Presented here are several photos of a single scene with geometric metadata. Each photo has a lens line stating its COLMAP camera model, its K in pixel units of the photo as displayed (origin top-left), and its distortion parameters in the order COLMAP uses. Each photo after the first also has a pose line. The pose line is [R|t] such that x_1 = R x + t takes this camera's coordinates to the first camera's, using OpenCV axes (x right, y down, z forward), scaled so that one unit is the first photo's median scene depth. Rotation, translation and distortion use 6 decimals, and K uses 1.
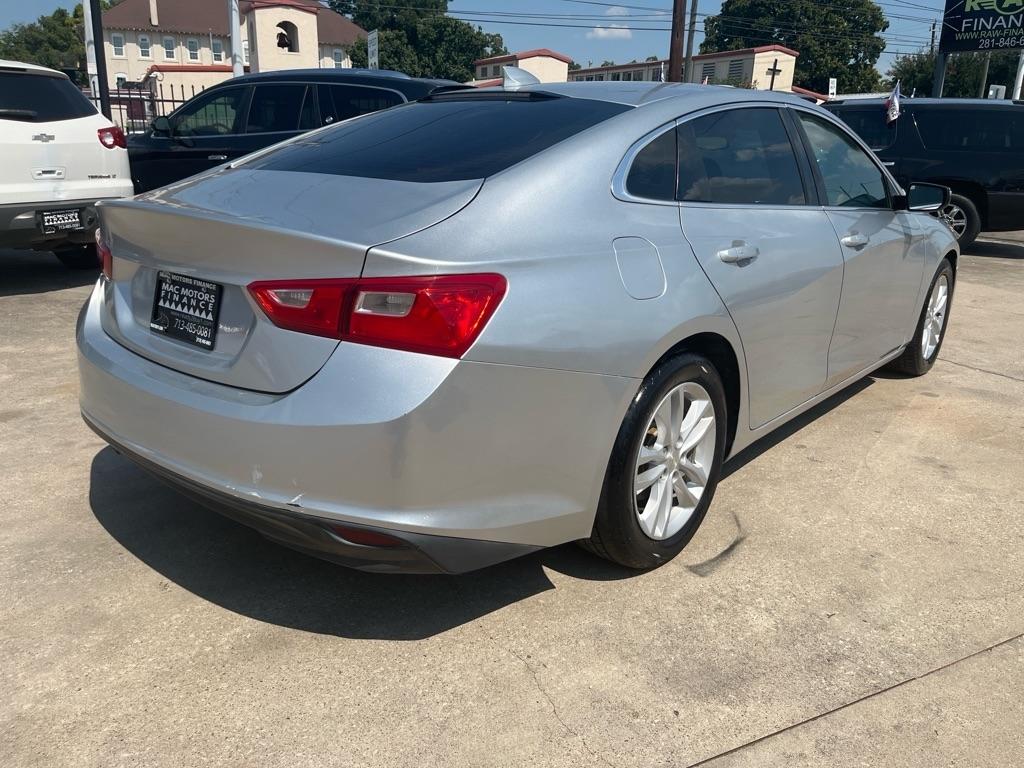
lens RADIAL K [[760.8, 0, 514.0], [0, 760.8, 385.8], [0, 0, 1]] dist [0.078109, -0.111238]
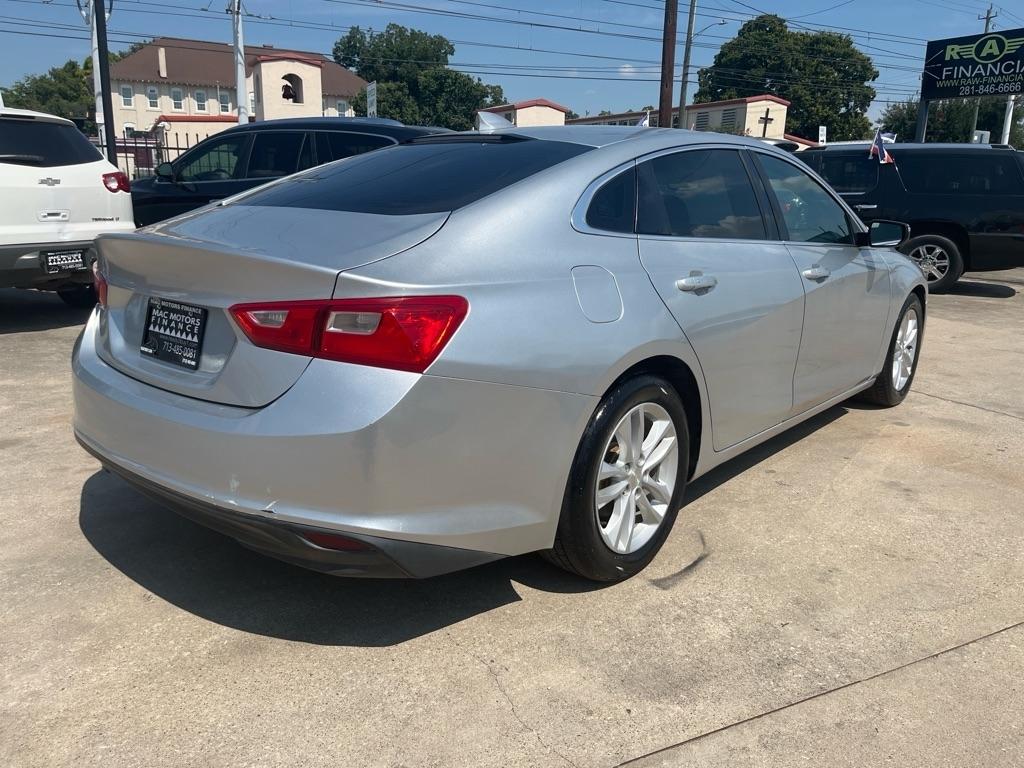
lens RADIAL K [[759.9, 0, 510.3], [0, 759.9, 383.7], [0, 0, 1]] dist [0.072843, -0.104280]
pose [[0.999991, -0.001538, -0.003895, 0.040936], [0.001311, 0.998340, -0.057579, 0.029540], [0.003977, 0.057573, 0.998333, -0.054705]]
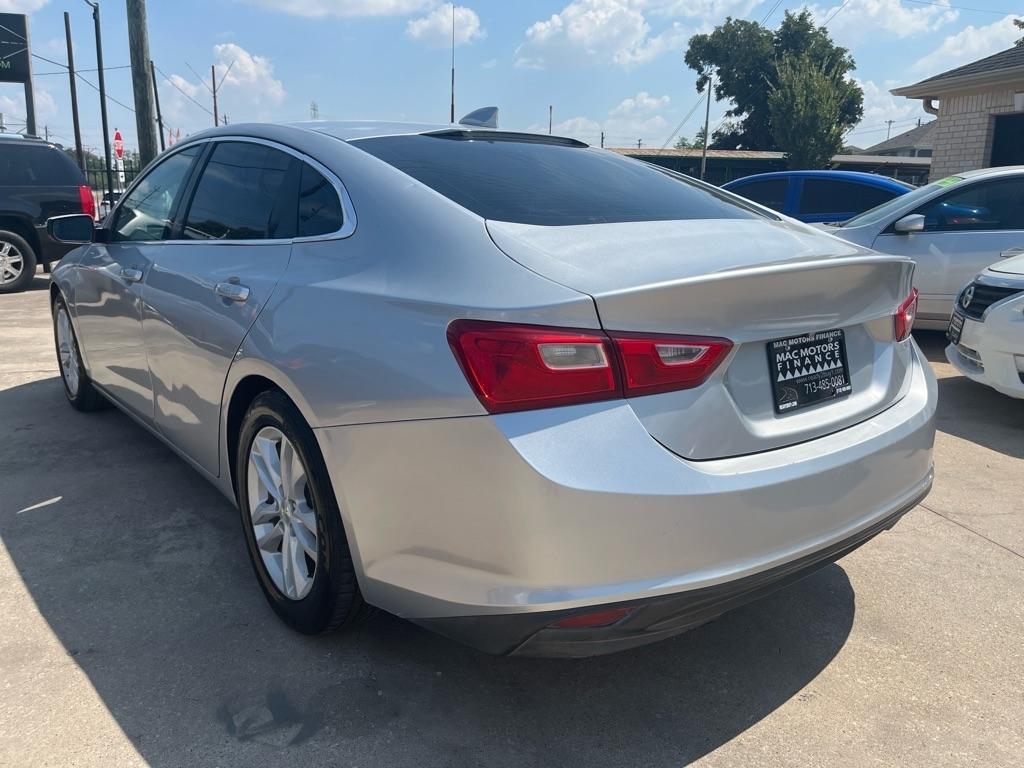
lens RADIAL K [[763.9, 0, 508.4], [0, 763.9, 390.7], [0, 0, 1]] dist [0.080357, -0.117967]
pose [[0.201489, -0.257999, 0.944901, -1.209104], [0.288791, 0.937451, 0.194384, -0.315901], [-0.935950, 0.233713, 0.263394, 0.967680]]
